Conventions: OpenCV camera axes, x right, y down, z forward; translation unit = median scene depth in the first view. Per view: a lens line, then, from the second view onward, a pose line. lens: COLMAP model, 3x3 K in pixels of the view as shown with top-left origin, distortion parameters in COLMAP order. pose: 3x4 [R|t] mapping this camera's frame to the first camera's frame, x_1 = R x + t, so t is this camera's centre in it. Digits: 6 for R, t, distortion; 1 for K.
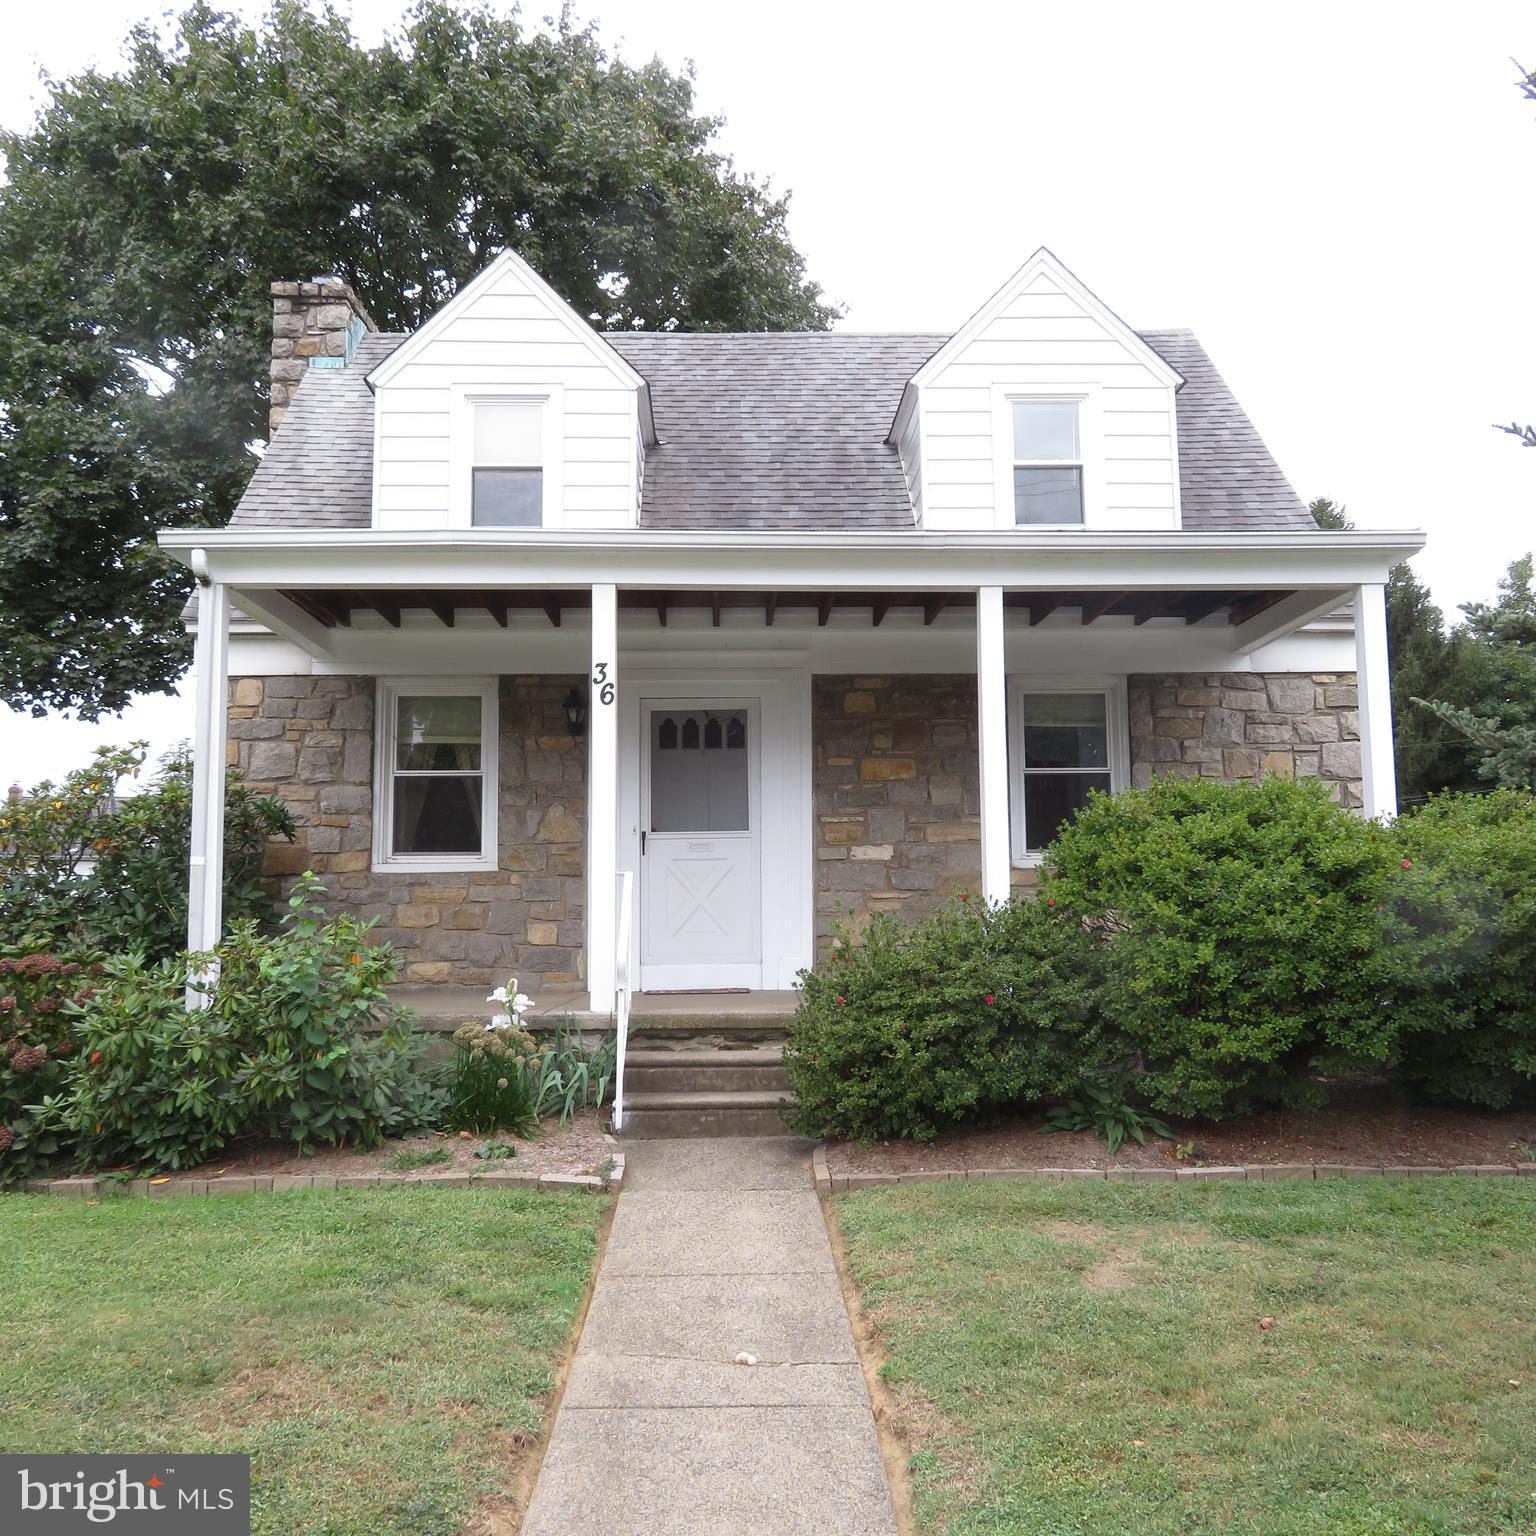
lens RADIAL K [[1458.8, 0, 772.4], [0, 1458.8, 760.1], [0, 0, 1]] dist [-0.017629, 0.000000]
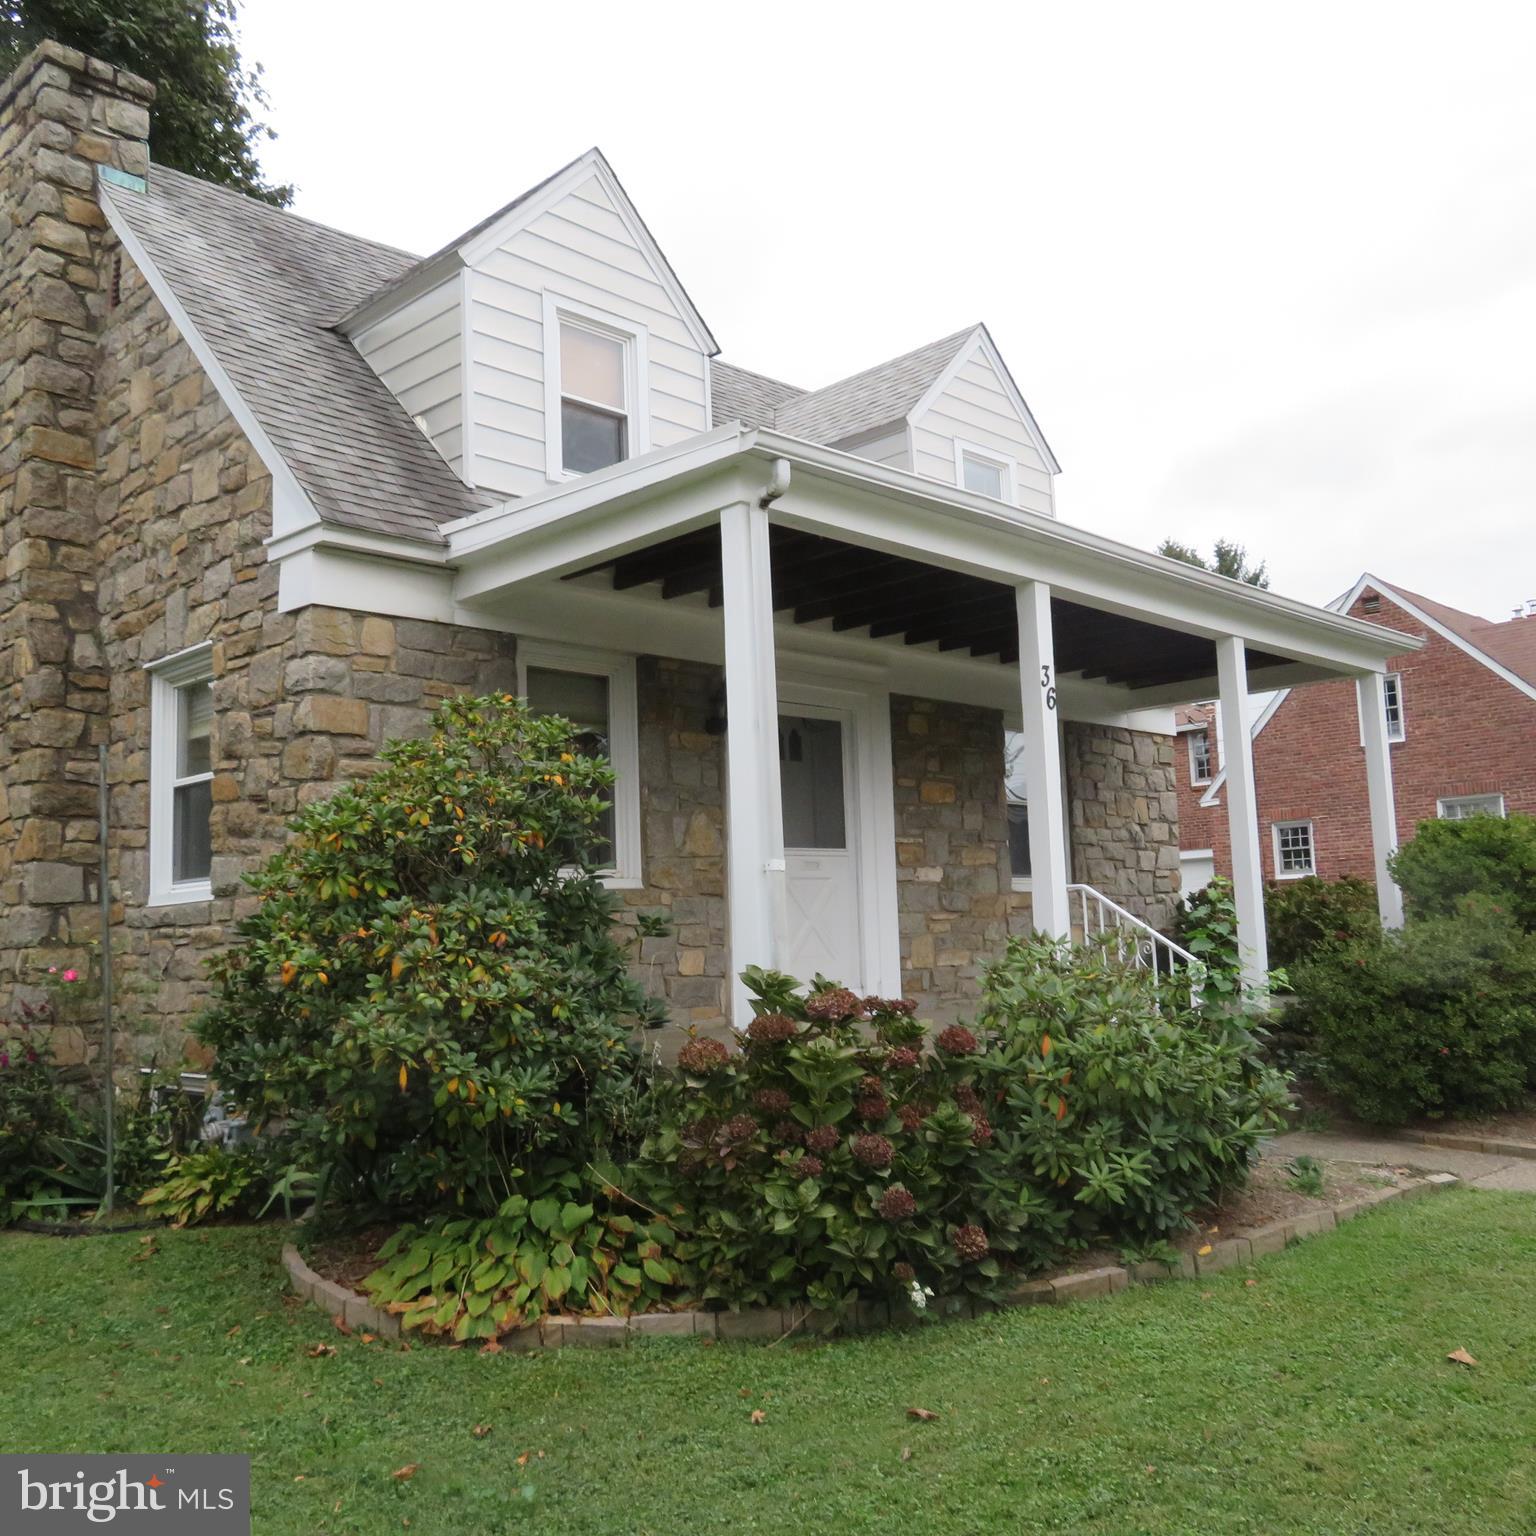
lens RADIAL K [[1458.8, 0, 777.5], [0, 1458.8, 771.4], [0, 0, 1]] dist [-0.017629, 0.000000]
pose [[0.721050, 0.066228, 0.689711, -0.704518], [-0.049148, 0.997803, -0.044430, 0.042013], [-0.691138, -0.001862, 0.722720, 0.338858]]
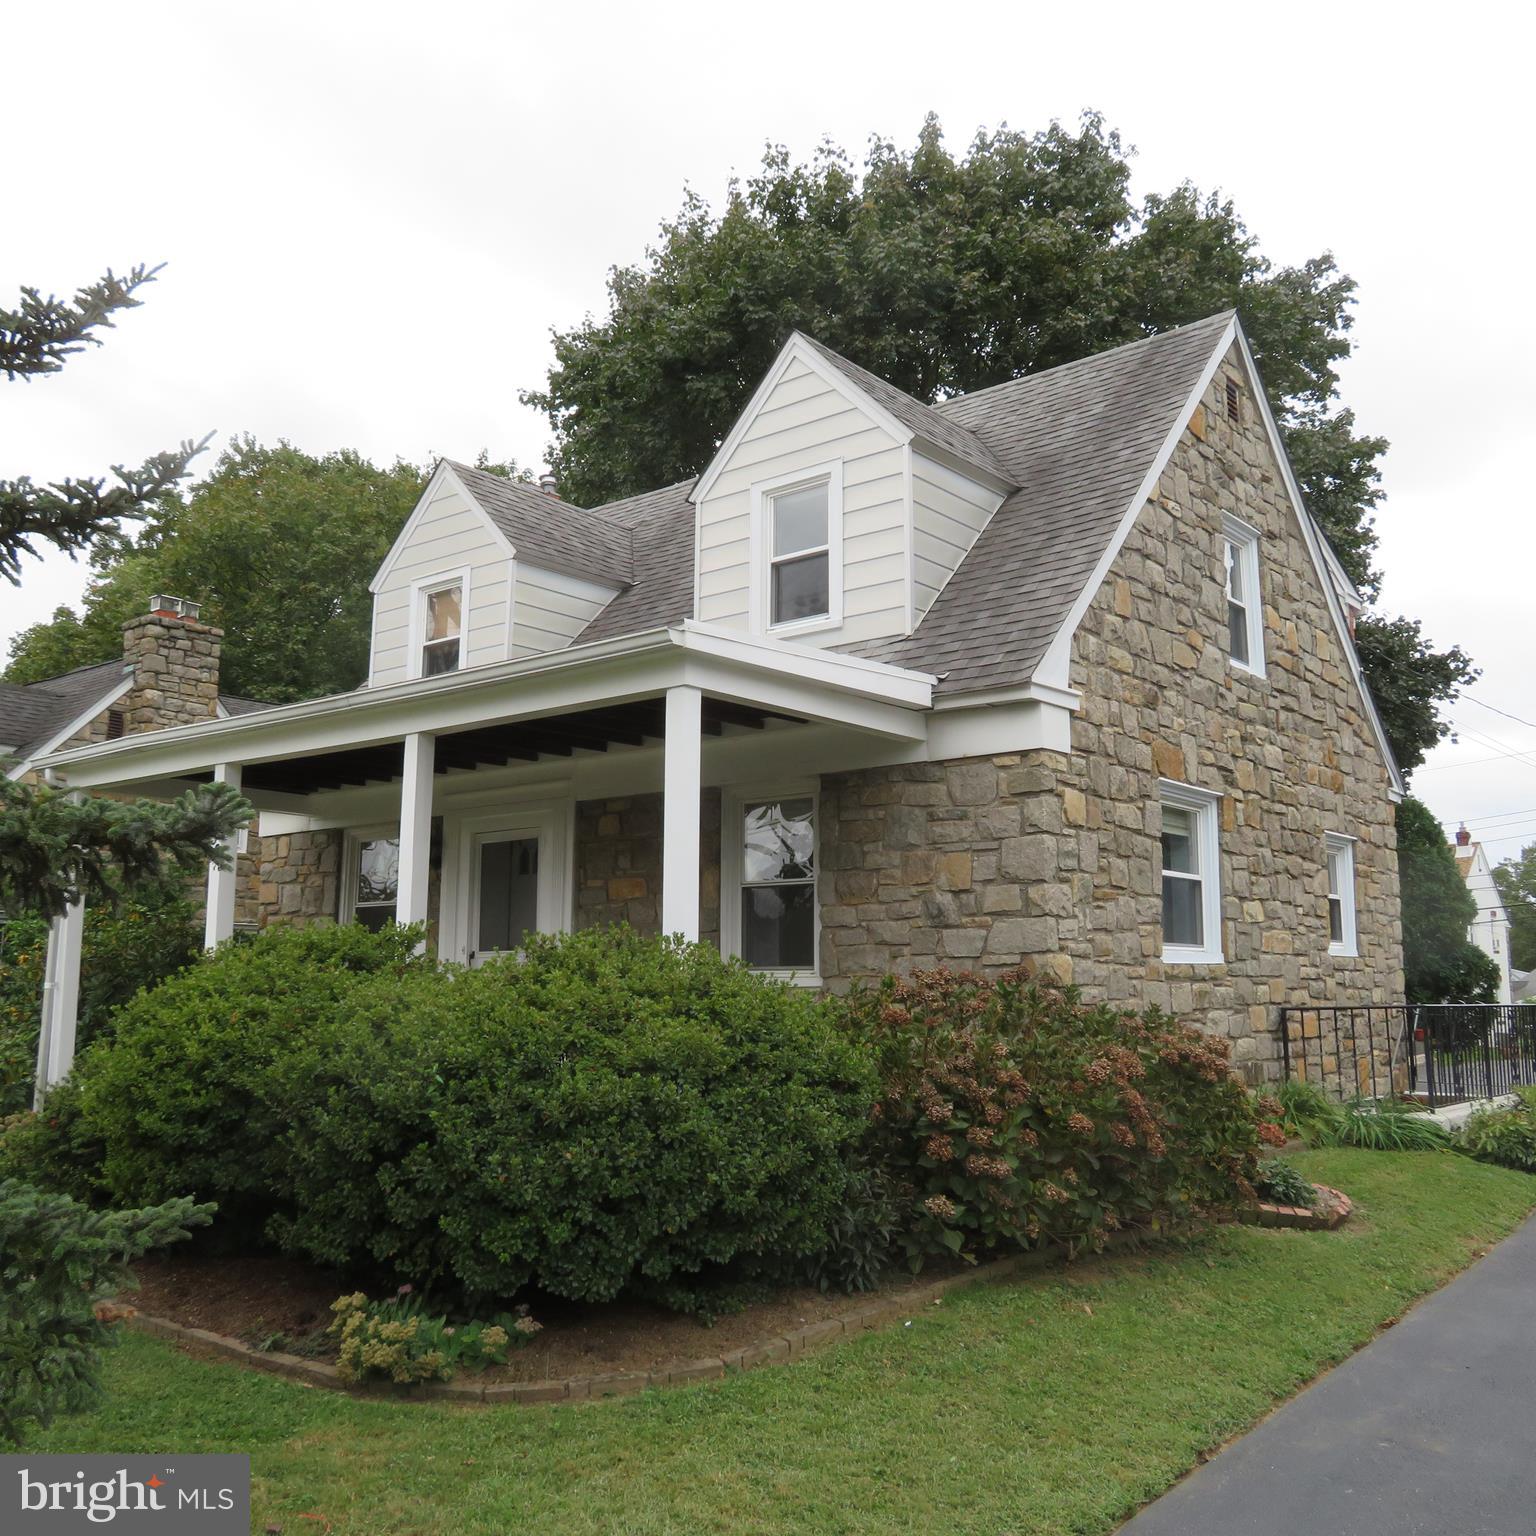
lens RADIAL K [[1458.8, 0, 765.2], [0, 1458.8, 769.7], [0, 0, 1]] dist [-0.017629, 0.000000]
pose [[0.754936, -0.086633, -0.650051, 0.826665], [0.064042, 0.996237, -0.058394, -0.011135], [0.652664, 0.002453, 0.757643, 0.282710]]
